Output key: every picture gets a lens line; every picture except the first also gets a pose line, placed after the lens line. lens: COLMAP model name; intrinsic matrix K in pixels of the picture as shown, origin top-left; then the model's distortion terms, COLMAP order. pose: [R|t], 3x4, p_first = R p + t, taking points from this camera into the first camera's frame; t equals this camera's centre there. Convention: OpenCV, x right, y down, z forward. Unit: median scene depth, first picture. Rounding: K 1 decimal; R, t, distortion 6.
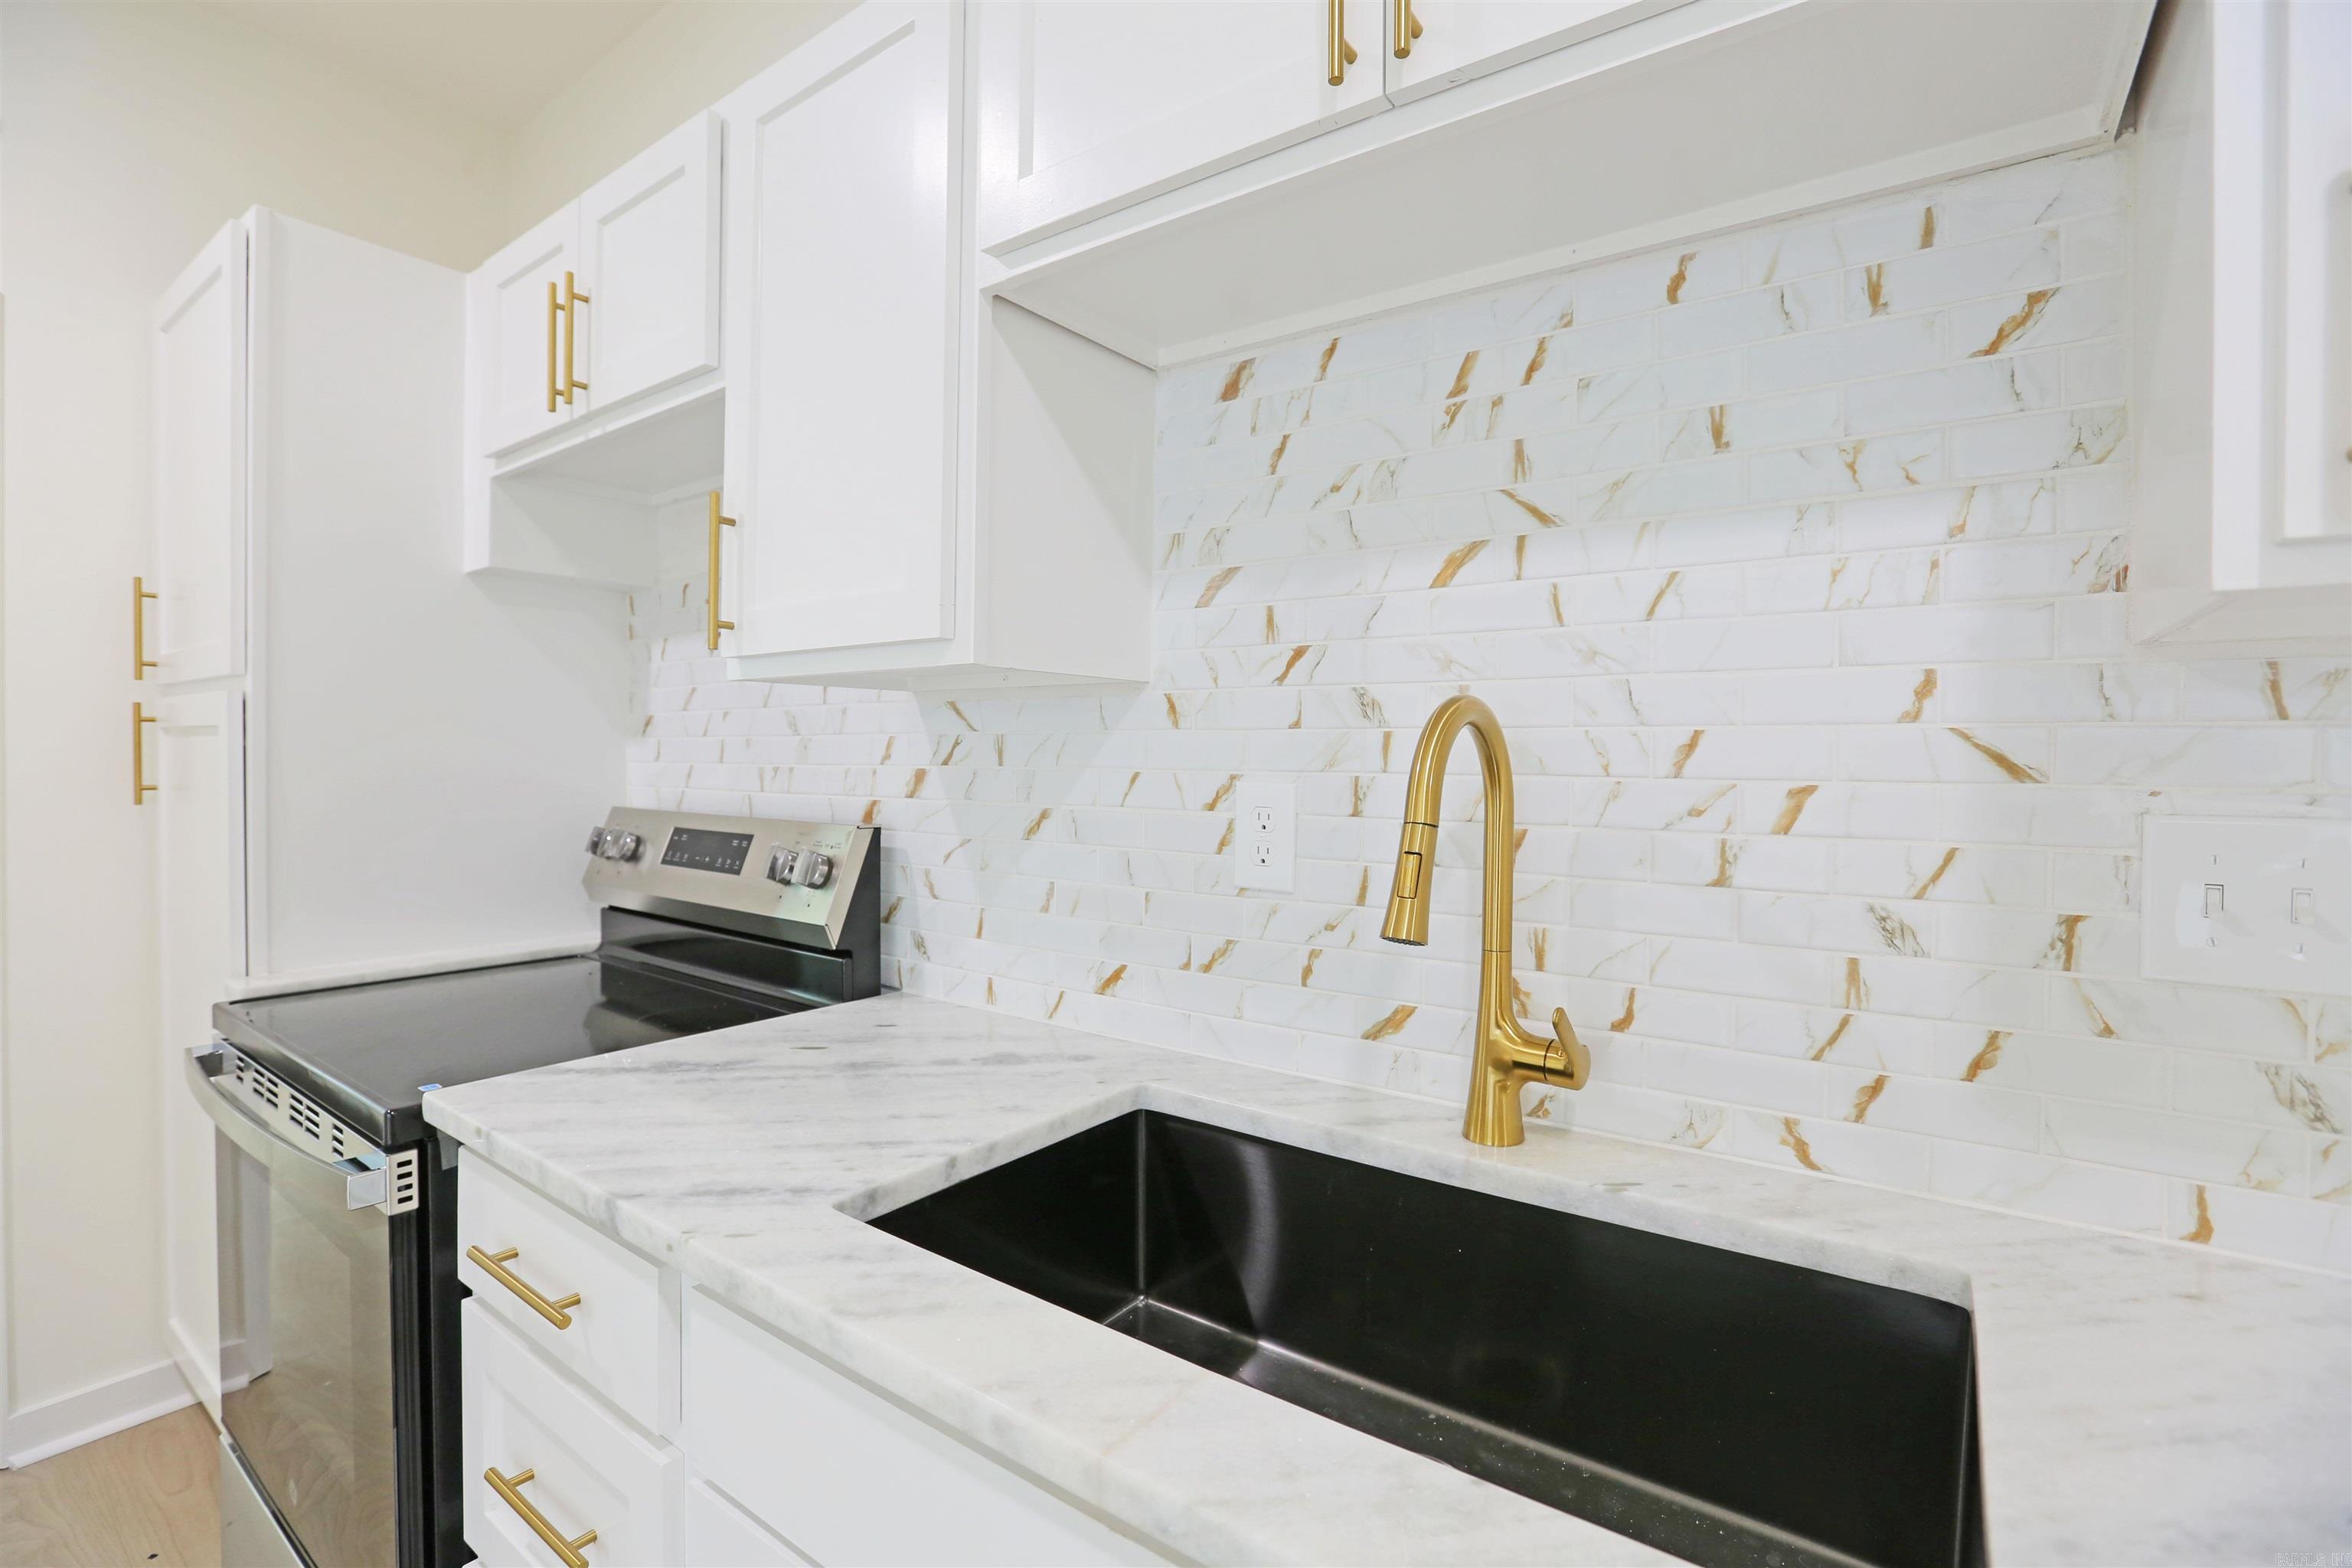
lens RADIAL K [[1071.0, 0, 1168.2], [0, 1071.0, 774.0], [0, 0, 1]] dist [-0.069774, 0.032251]
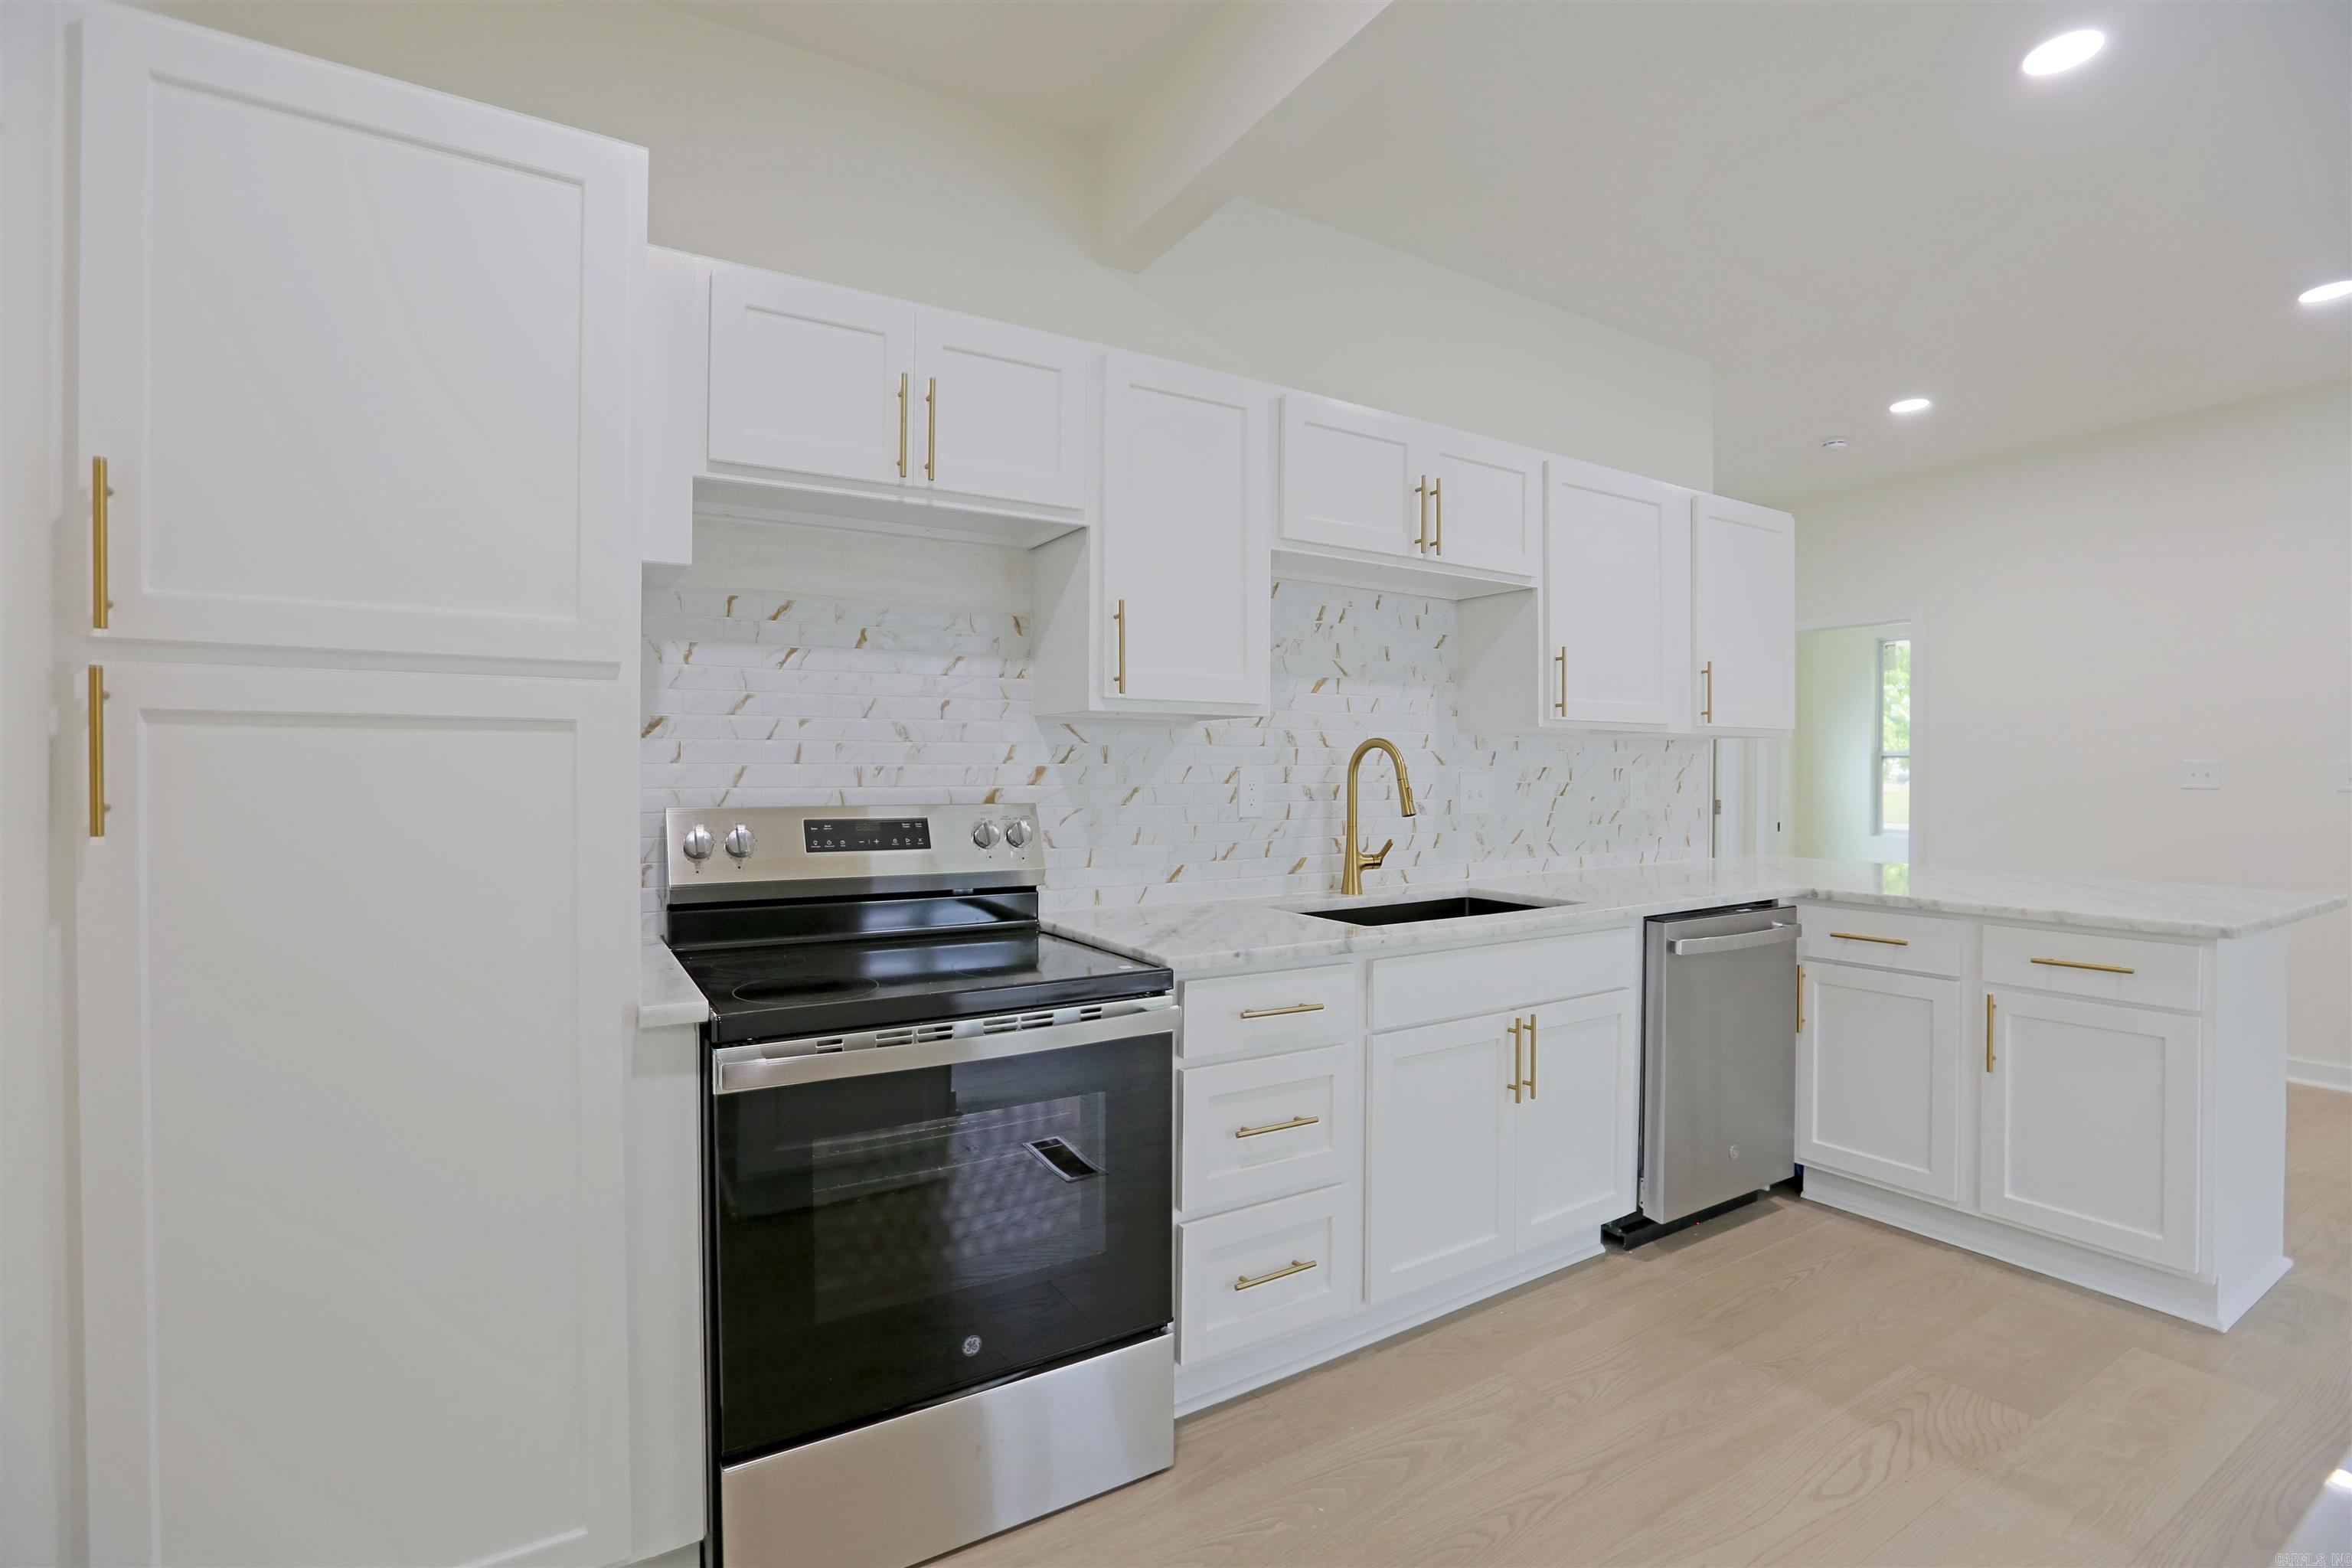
lens RADIAL K [[1071.0, 0, 1168.2], [0, 1071.0, 774.0], [0, 0, 1]] dist [-0.069774, 0.032251]
pose [[0.377169, -0.012720, 0.926057, -1.725672], [0.014805, 0.999861, 0.007704, -0.002651], [-0.926026, 0.010805, 0.377305, 0.261049]]
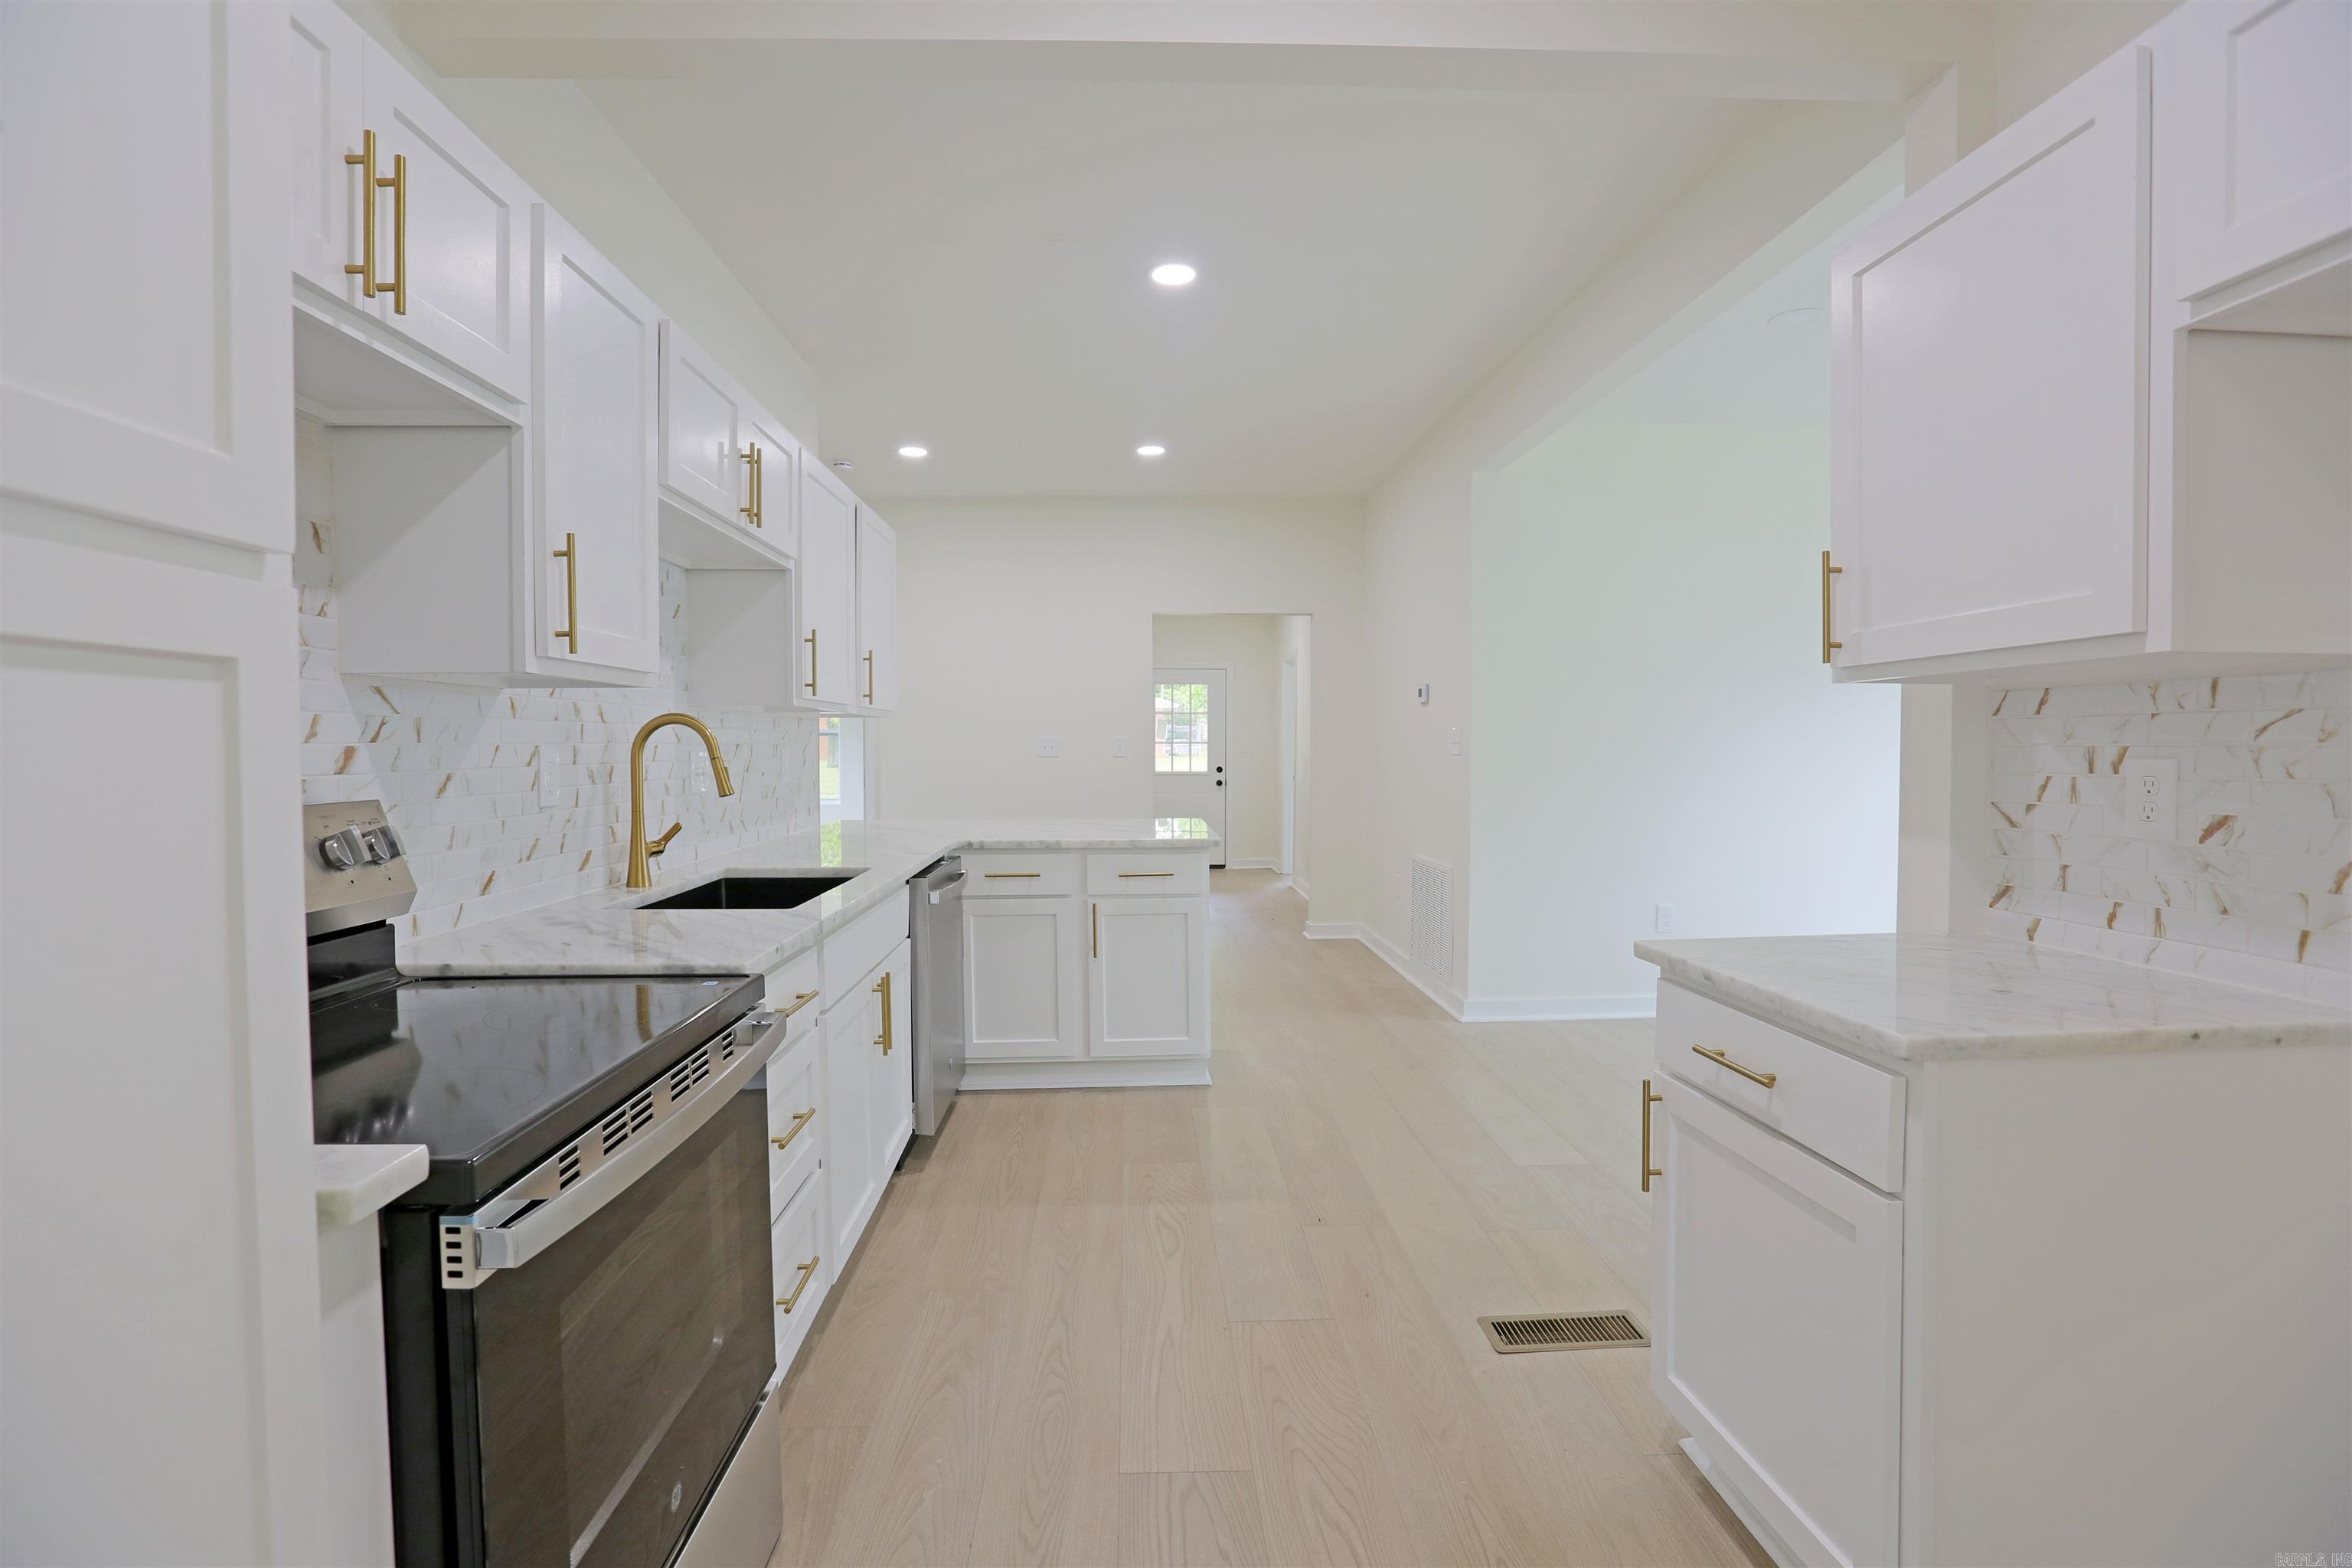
lens RADIAL K [[1071.0, 0, 1168.2], [0, 1071.0, 774.0], [0, 0, 1]] dist [-0.069774, 0.032251]
pose [[-0.627723, -0.028840, 0.777902, -1.678795], [0.009351, 0.998962, 0.044582, -0.017065], [-0.778381, 0.035260, -0.626802, 1.092915]]
